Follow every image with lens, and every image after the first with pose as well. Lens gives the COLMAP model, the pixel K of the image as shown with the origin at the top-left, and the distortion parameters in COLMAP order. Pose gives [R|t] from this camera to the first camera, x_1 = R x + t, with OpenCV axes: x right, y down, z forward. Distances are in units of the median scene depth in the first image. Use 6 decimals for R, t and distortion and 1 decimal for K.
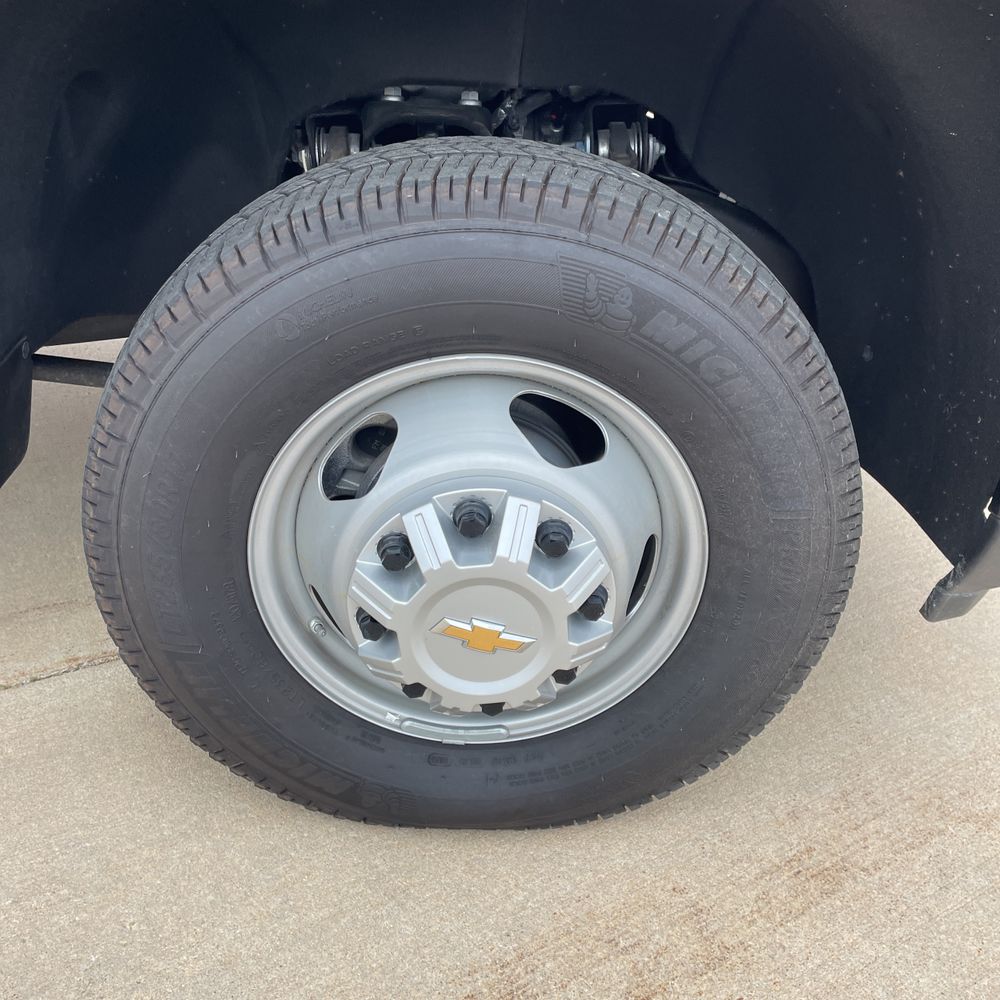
lens RADIAL K [[1011.1, 0, 497.4], [0, 1011.1, 496.3], [0, 0, 1]] dist [0.043891, 0.000000]
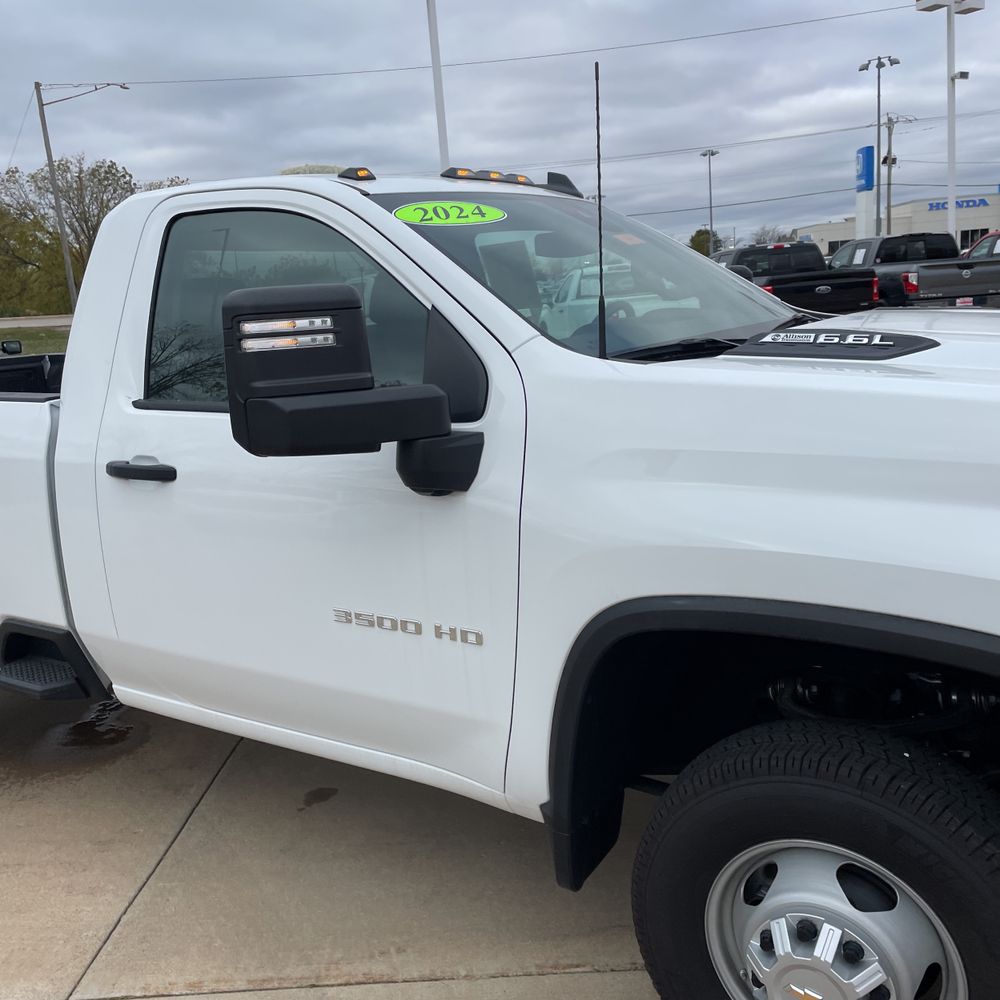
lens RADIAL K [[1011.1, 0, 509.0], [0, 1011.1, 479.3], [0, 0, 1]] dist [0.043891, 0.000000]
pose [[0.826411, -0.038970, -0.561718, 0.641351], [-0.137300, 0.953542, -0.268153, -0.199075], [0.546071, 0.298728, 0.782667, -1.106983]]
